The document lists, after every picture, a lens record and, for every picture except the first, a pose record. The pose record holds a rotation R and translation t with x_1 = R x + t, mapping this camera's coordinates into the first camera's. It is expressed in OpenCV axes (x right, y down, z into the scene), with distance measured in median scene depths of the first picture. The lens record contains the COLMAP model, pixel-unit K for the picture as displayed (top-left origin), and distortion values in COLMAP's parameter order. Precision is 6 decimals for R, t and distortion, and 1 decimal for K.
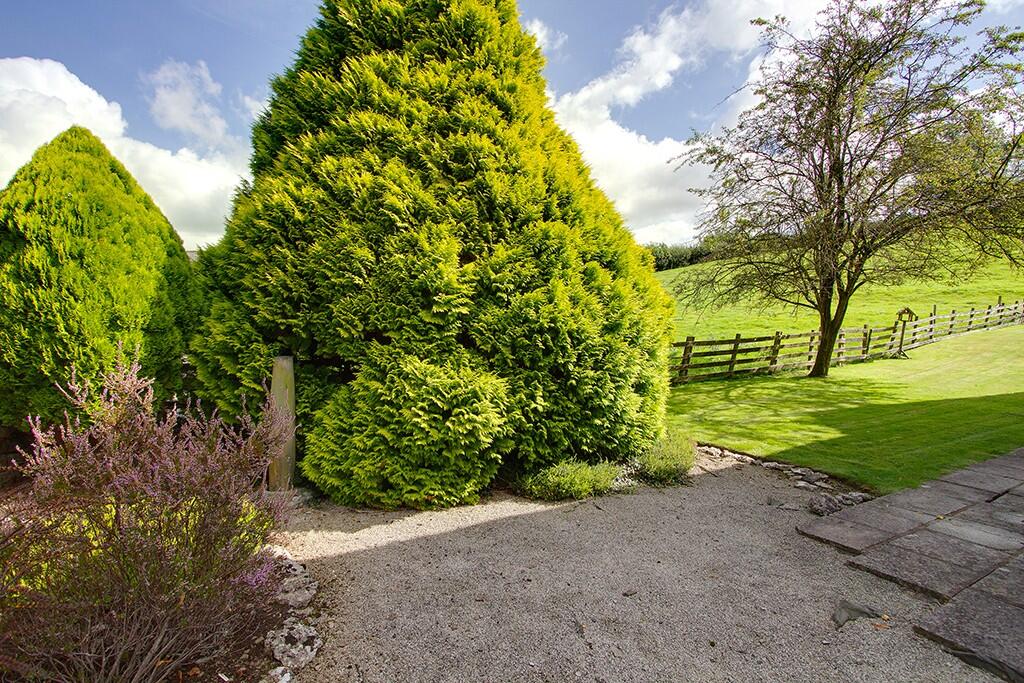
lens RADIAL K [[461.1, 0, 512.0], [0, 461.1, 341.5], [0, 0, 1]] dist [-0.014974, 0.000037]
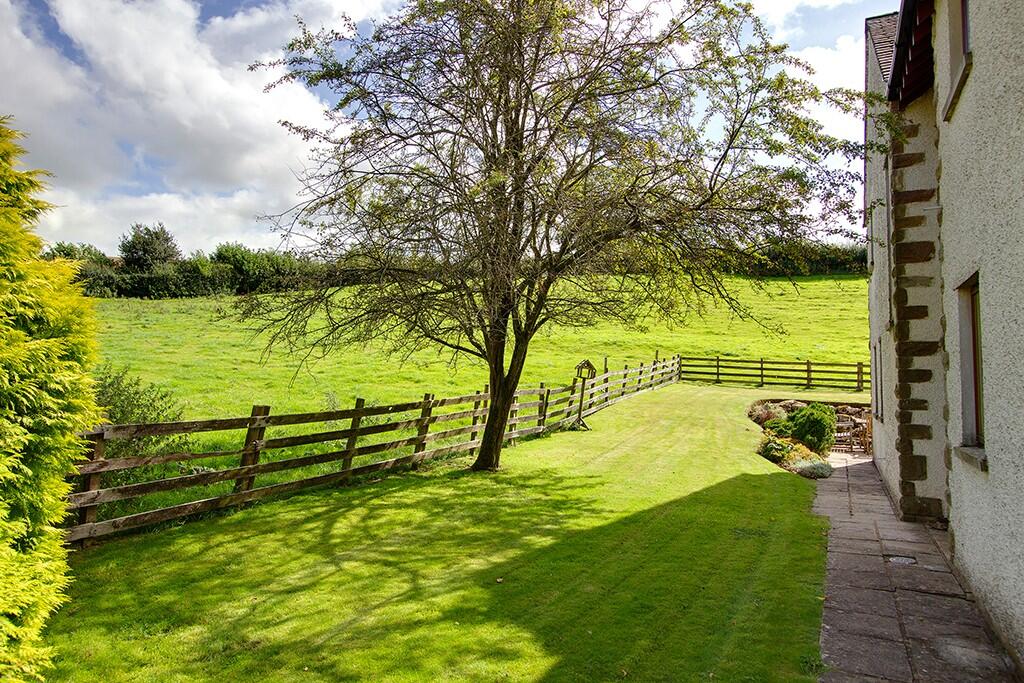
lens RADIAL K [[461.1, 0, 512.0], [0, 461.1, 341.5], [0, 0, 1]] dist [-0.014974, 0.000037]
pose [[0.778211, 0.059788, 0.625151, 0.300321], [-0.001431, 0.995624, -0.093439, -0.033683], [-0.628002, 0.071821, 0.774891, 0.486561]]
